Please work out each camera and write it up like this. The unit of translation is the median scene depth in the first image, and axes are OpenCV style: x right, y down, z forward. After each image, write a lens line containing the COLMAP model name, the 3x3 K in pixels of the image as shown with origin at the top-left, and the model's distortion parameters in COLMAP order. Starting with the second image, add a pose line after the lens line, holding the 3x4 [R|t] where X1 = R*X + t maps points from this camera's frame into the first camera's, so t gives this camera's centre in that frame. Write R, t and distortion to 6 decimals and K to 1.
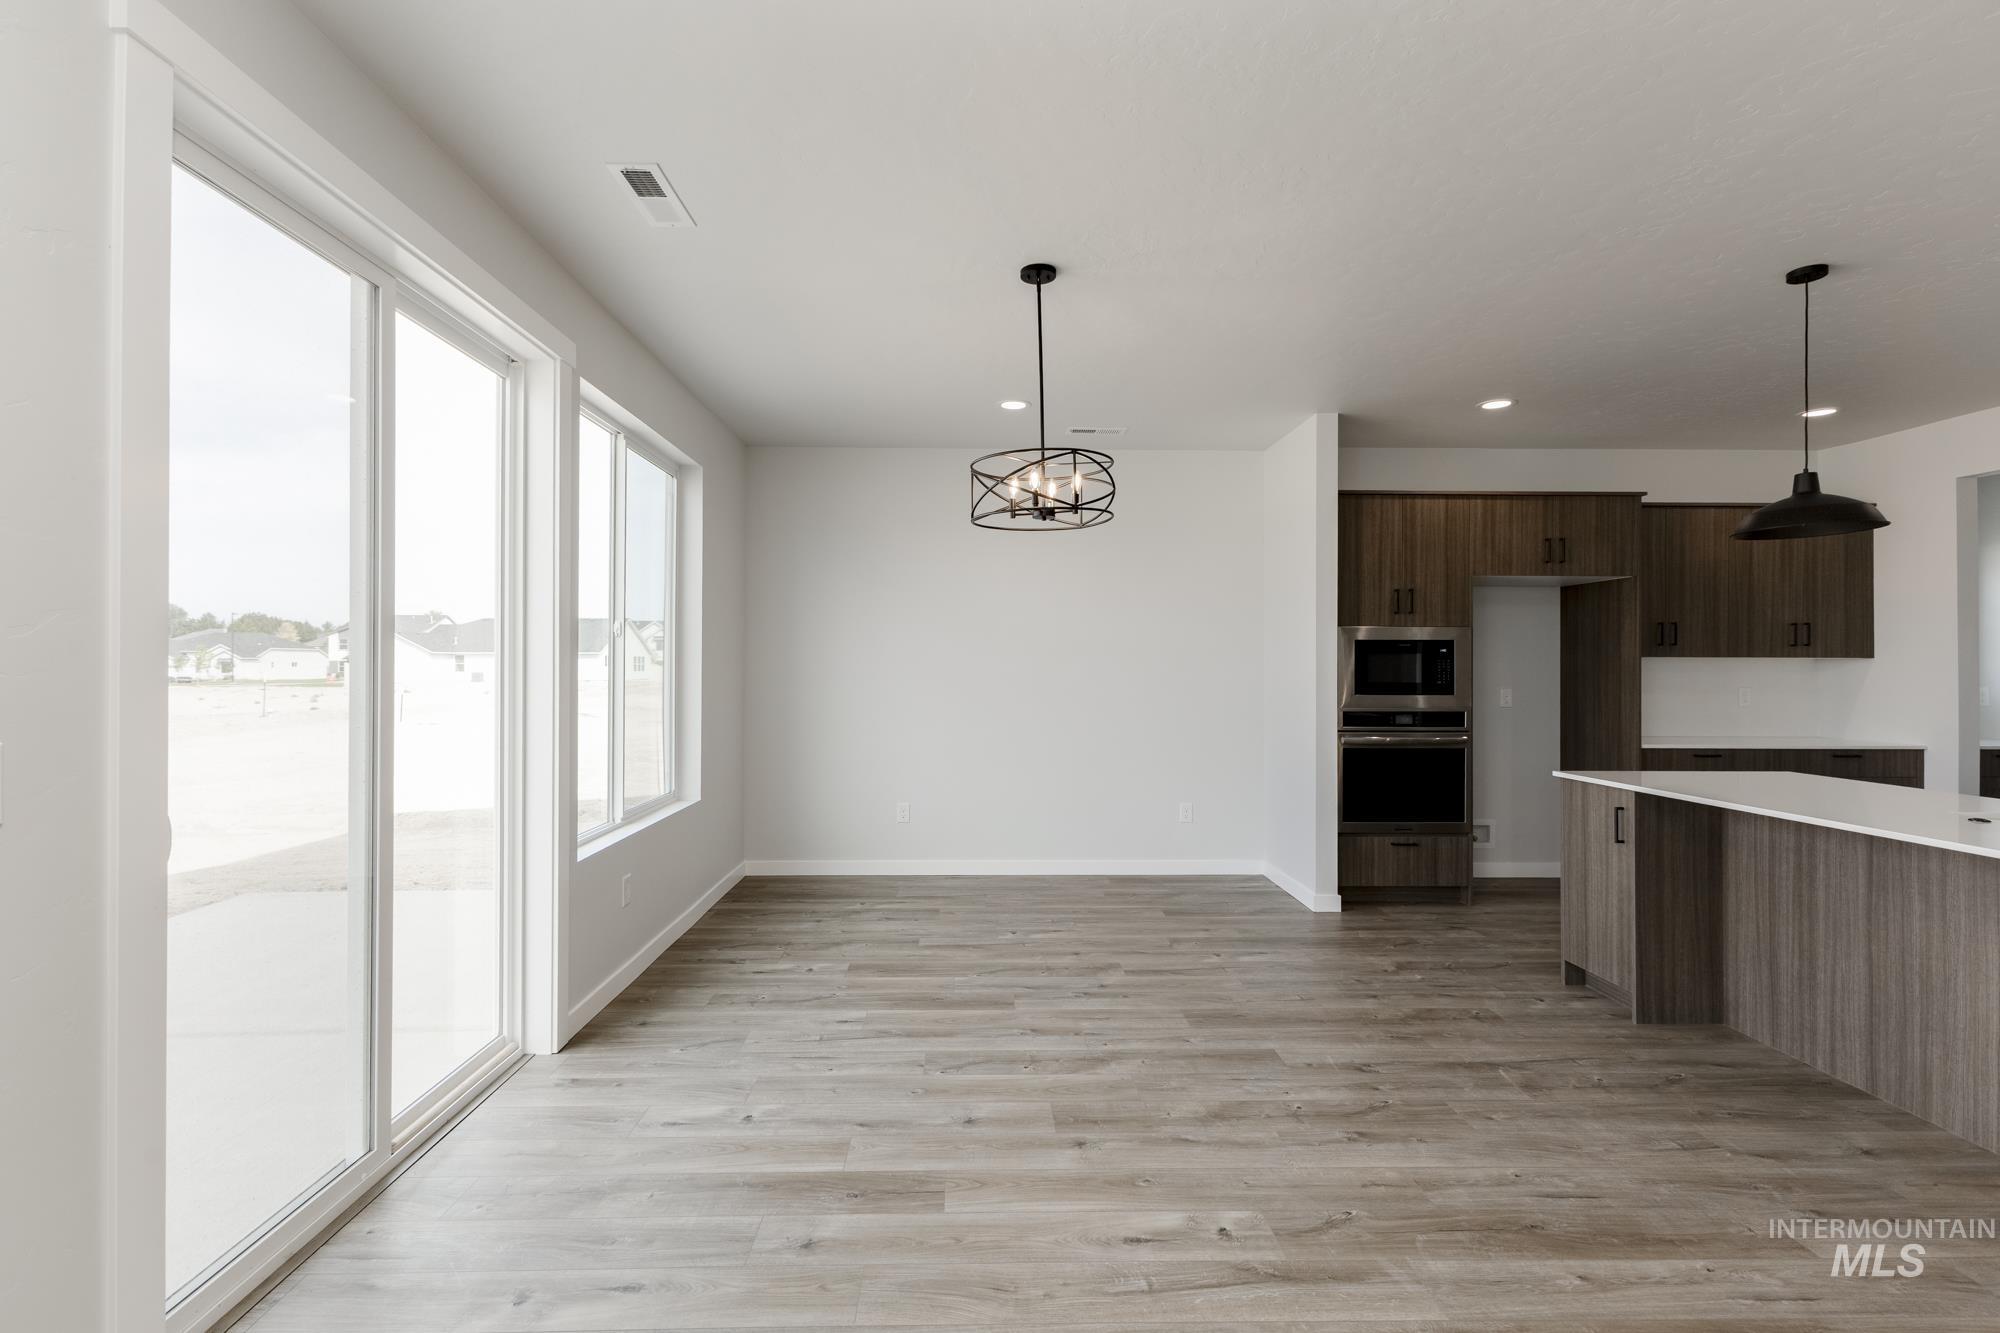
lens RADIAL K [[920.7, 0, 972.0], [0, 920.7, 655.5], [0, 0, 1]] dist [-0.004613, -0.000450]
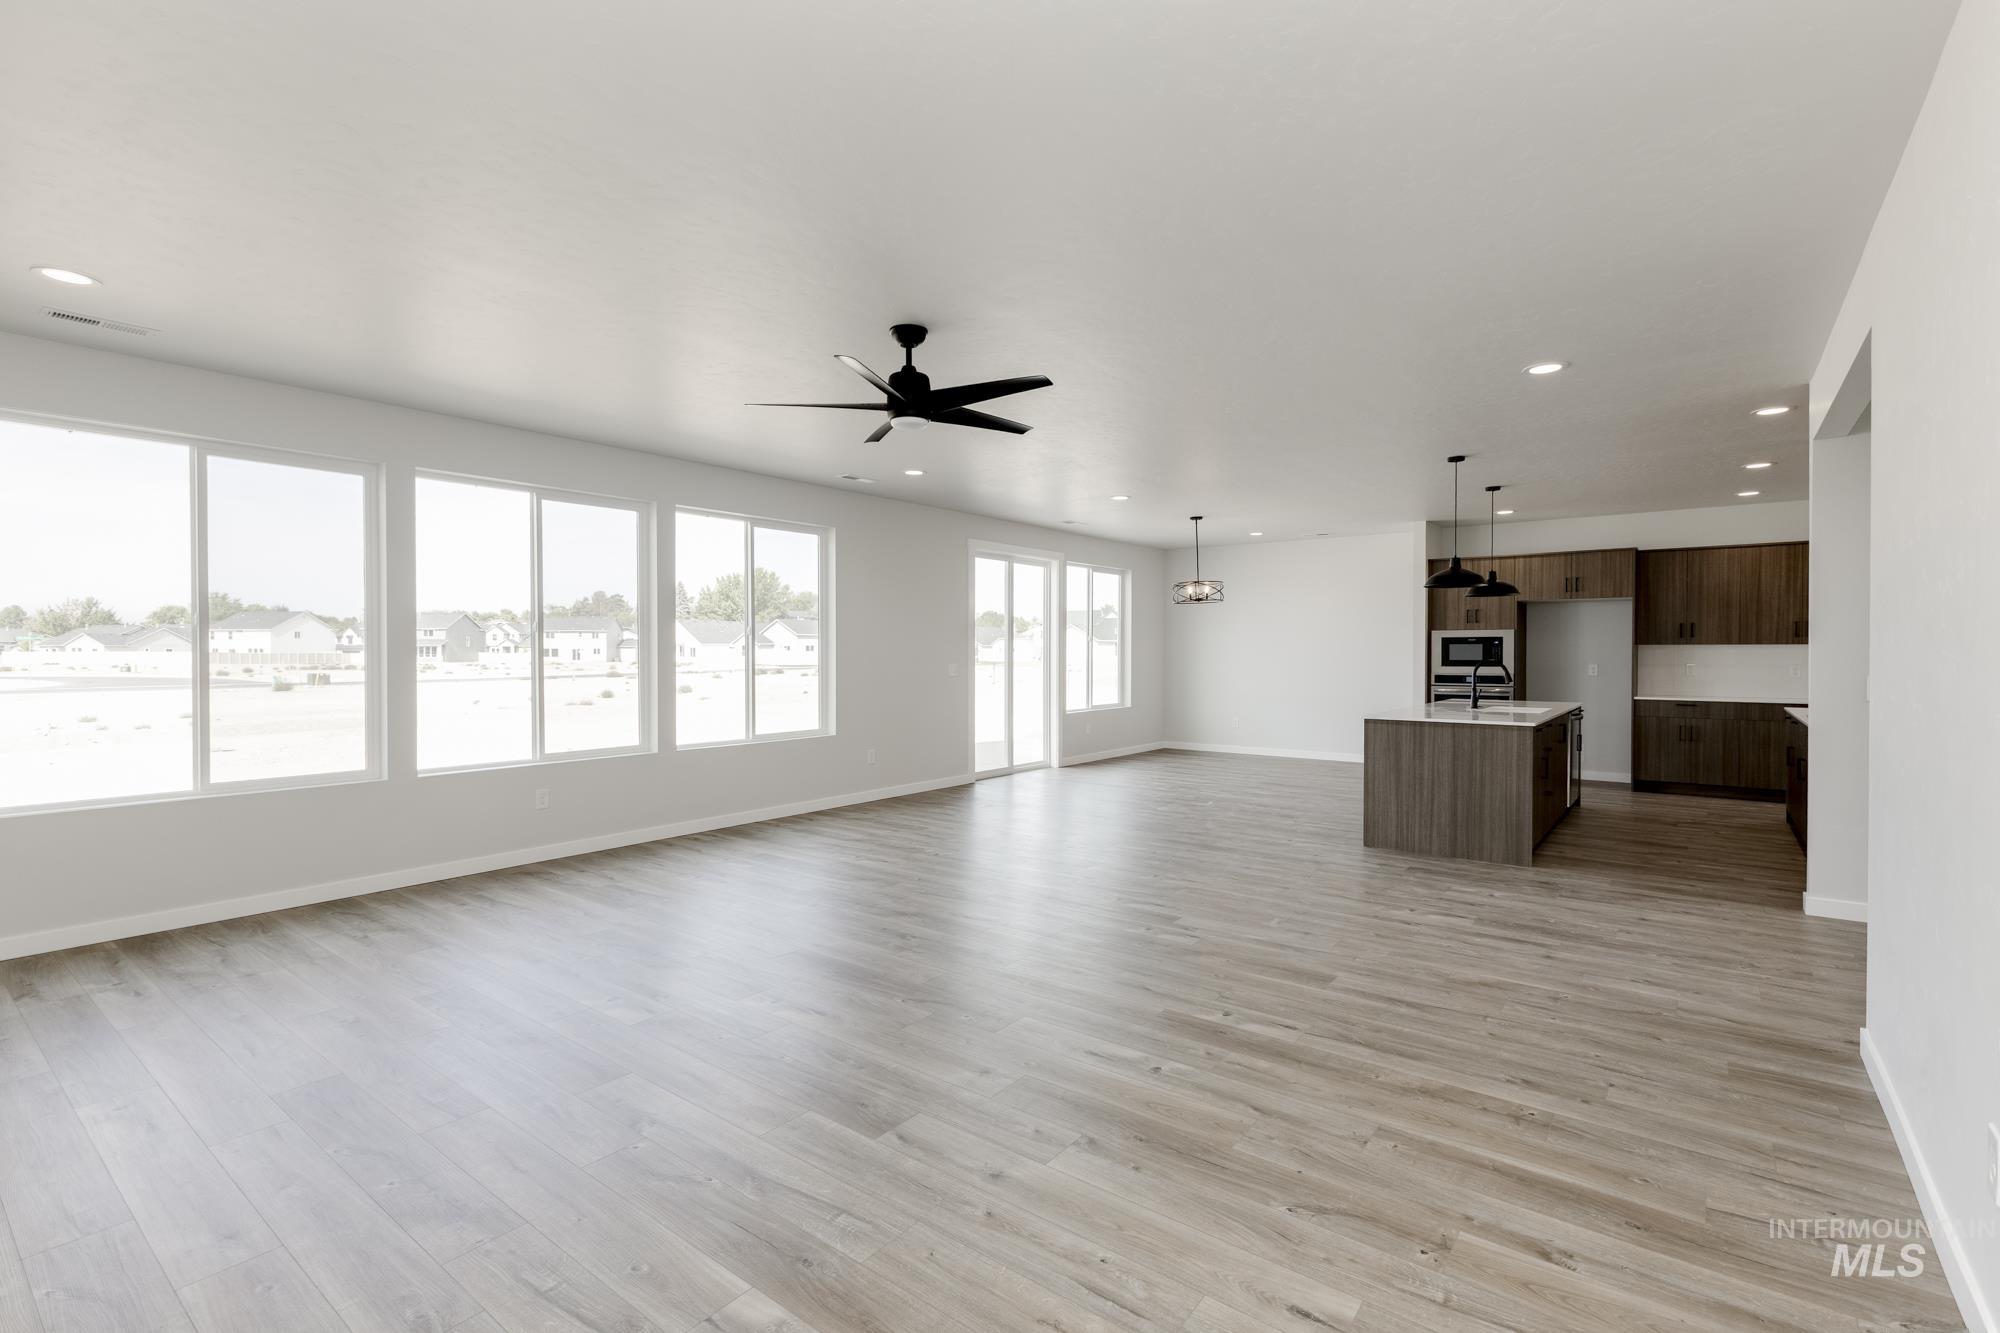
lens RADIAL K [[920.7, 0, 991.0], [0, 920.7, 652.0], [0, 0, 1]] dist [-0.004613, -0.000450]
pose [[0.787922, -0.003880, -0.615763, 0.846343], [0.012319, 0.999879, 0.009462, -0.016196], [0.615652, -0.015041, 0.787875, -1.064973]]
